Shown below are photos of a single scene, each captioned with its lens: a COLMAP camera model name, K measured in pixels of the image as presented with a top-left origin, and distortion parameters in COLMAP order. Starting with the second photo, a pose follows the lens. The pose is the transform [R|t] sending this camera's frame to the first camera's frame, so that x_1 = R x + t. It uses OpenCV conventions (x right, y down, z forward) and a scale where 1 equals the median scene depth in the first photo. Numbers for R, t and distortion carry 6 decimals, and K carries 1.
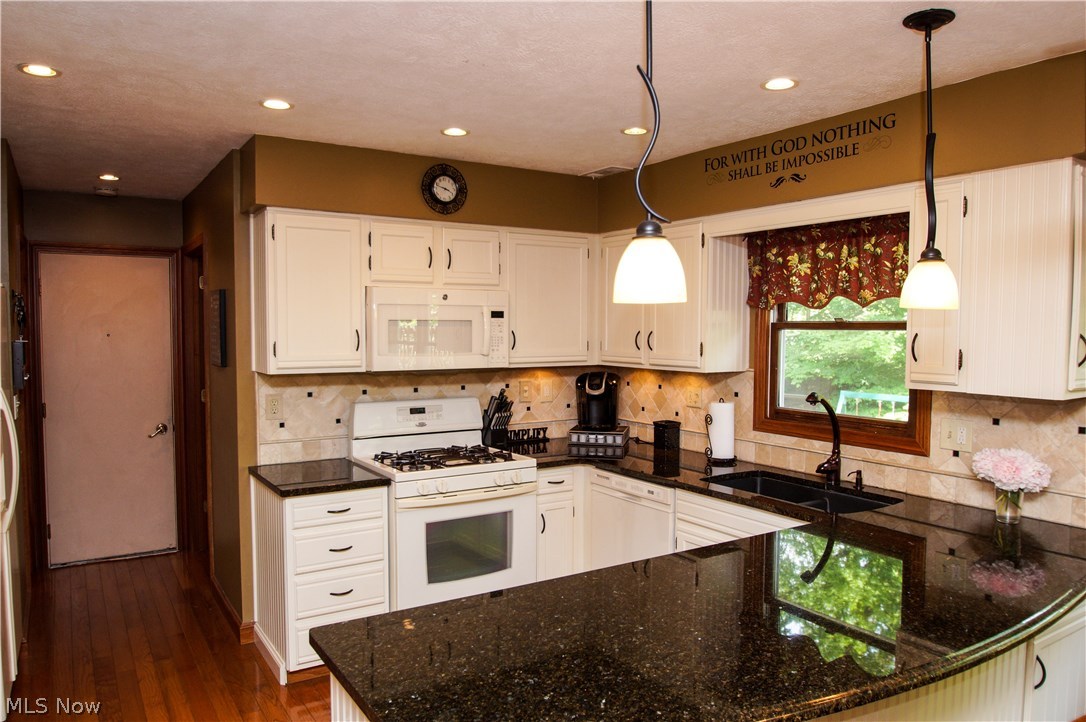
lens RADIAL K [[754.0, 0, 540.5], [0, 754.0, 372.5], [0, 0, 1]] dist [-0.036593, -0.001487]
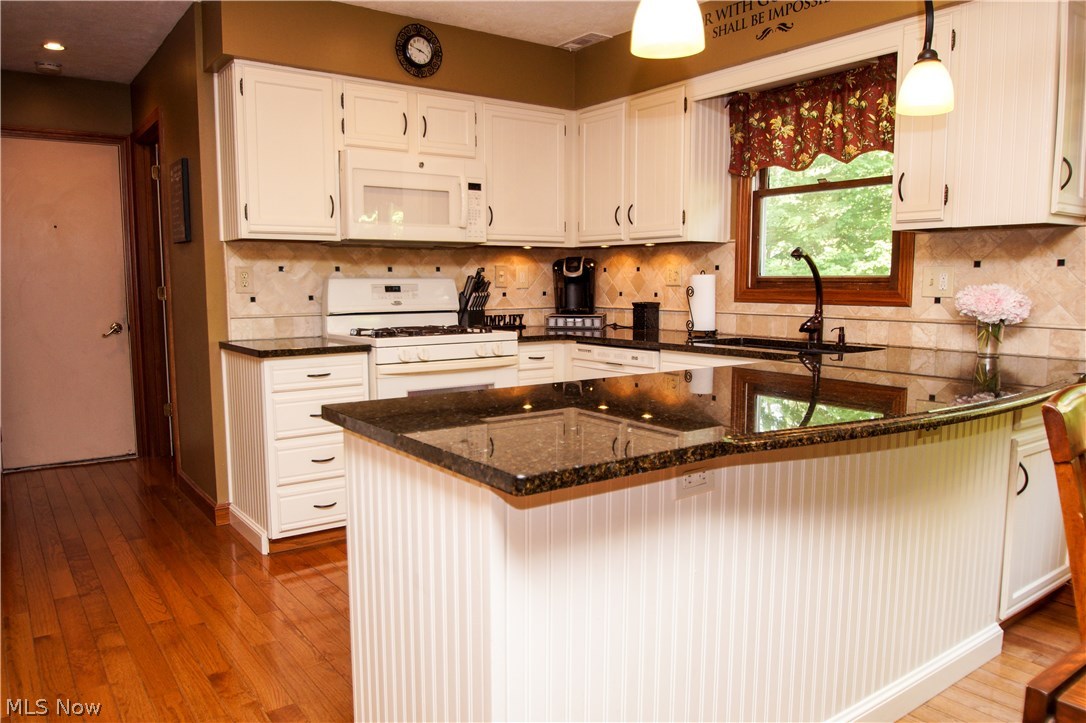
lens RADIAL K [[777.5, 0, 540.0], [0, 777.5, 376.0], [0, 0, 1]] dist [-0.037282, 0.000097]
pose [[0.998174, -0.012891, 0.059020, -0.037265], [0.009283, 0.998094, 0.061007, 0.112928], [-0.059694, -0.060348, 0.996391, -0.016173]]
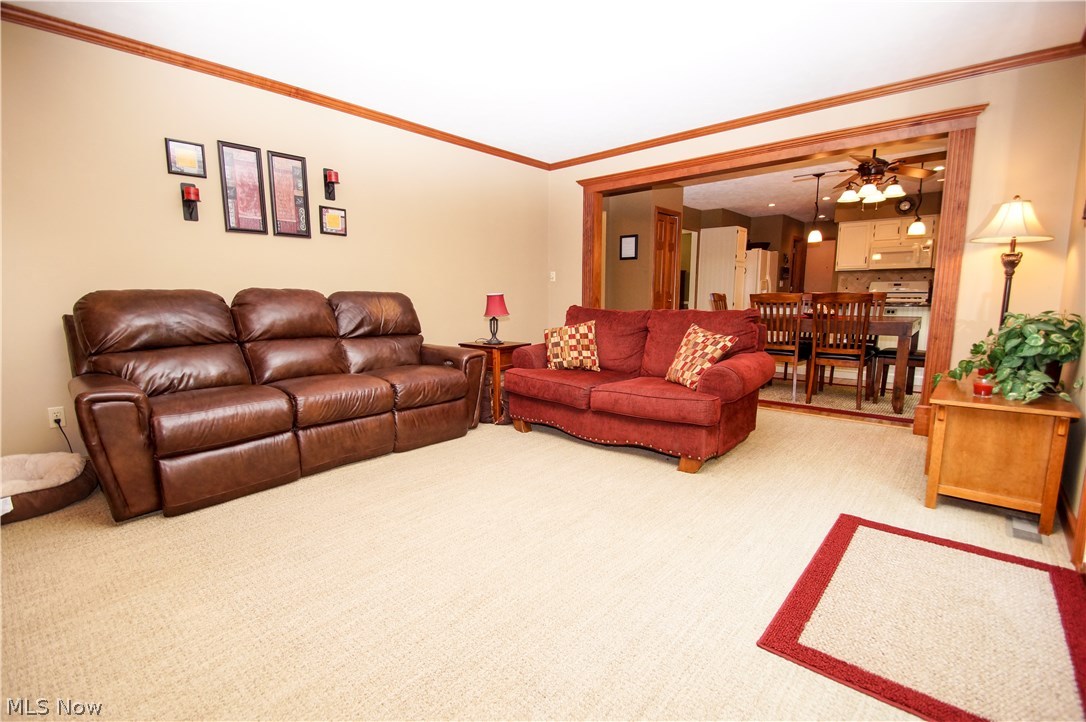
lens RADIAL K [[493.0, 0, 530.3], [0, 493.0, 366.1], [0, 0, 1]] dist [0.031698, -0.032912]
pose [[0.264001, 0.133432, -0.955248, 1.436466], [-0.053338, 0.990889, 0.123669, 0.217211], [0.963046, 0.018303, 0.268713, -0.928585]]
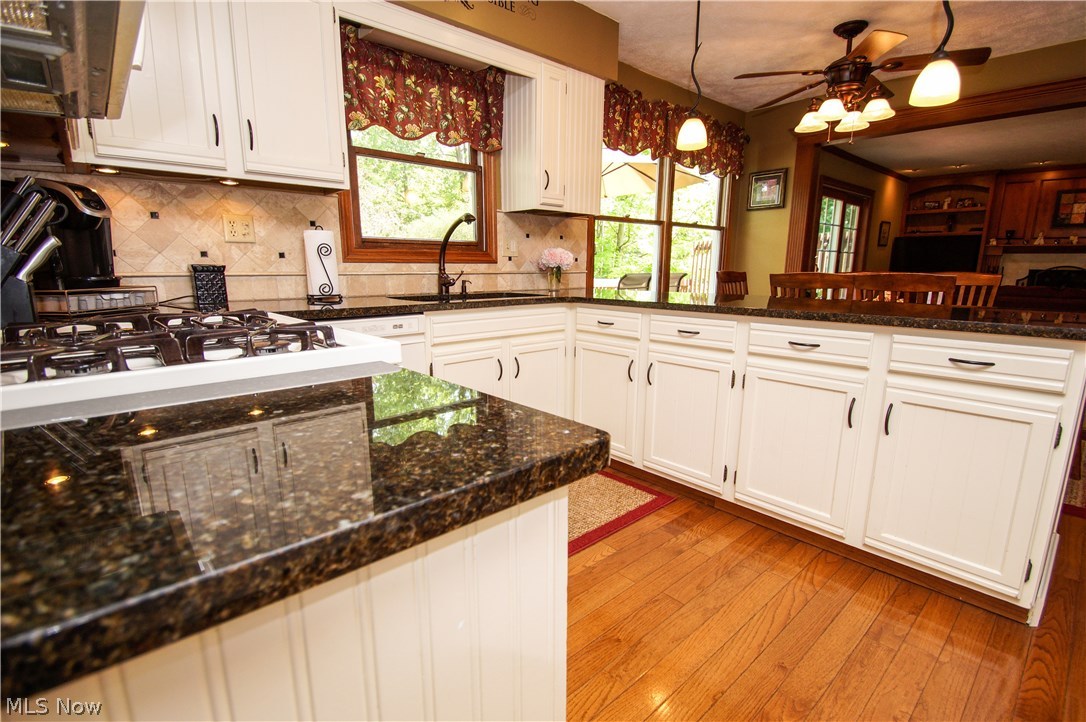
lens RADIAL K [[501.2, 0, 531.0], [0, 501.2, 365.3], [0, 0, 1]] dist [0.021120, -0.019010]
pose [[-0.147492, -0.196012, 0.969446, -0.405002], [0.057473, 0.976811, 0.206245, 0.089120], [-0.987392, 0.086136, -0.132806, 0.881265]]
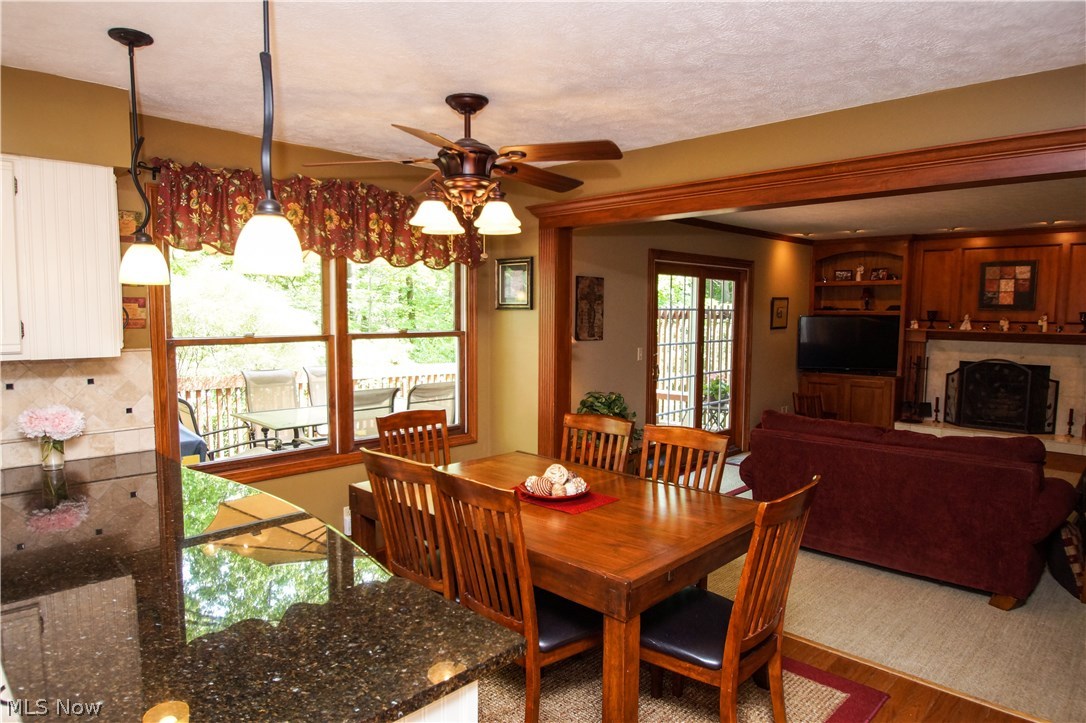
lens RADIAL K [[666.9, 0, 522.7], [0, 666.9, 368.8], [0, 0, 1]] dist [-0.003978, -0.023079]
pose [[-0.216398, -0.090264, 0.972124, -0.368937], [0.053002, 0.993162, 0.104016, -0.015535], [-0.974866, 0.074034, -0.210134, 0.352802]]
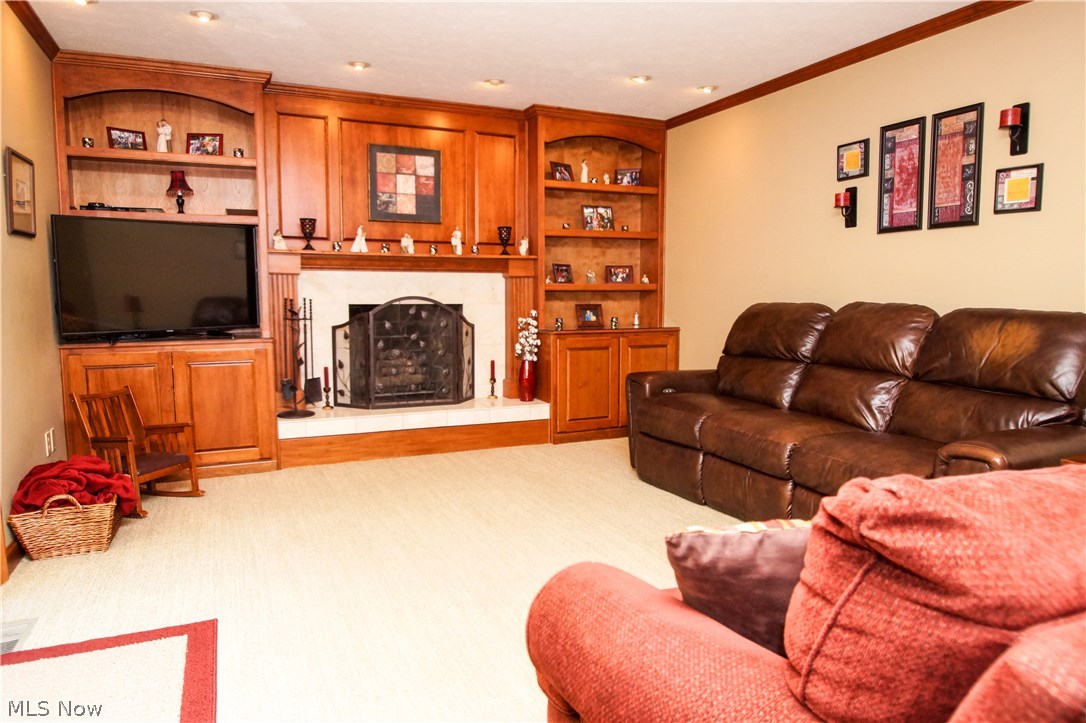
lens RADIAL K [[705.0, 0, 543.0], [0, 705.0, 361.5], [0, 0, 1]] dist [-0.020432, -0.001275]
pose [[-0.991043, -0.018252, 0.132288, 0.774008], [0.002826, 0.987528, 0.157420, 0.141151], [-0.133512, 0.156384, -0.978631, -0.112592]]
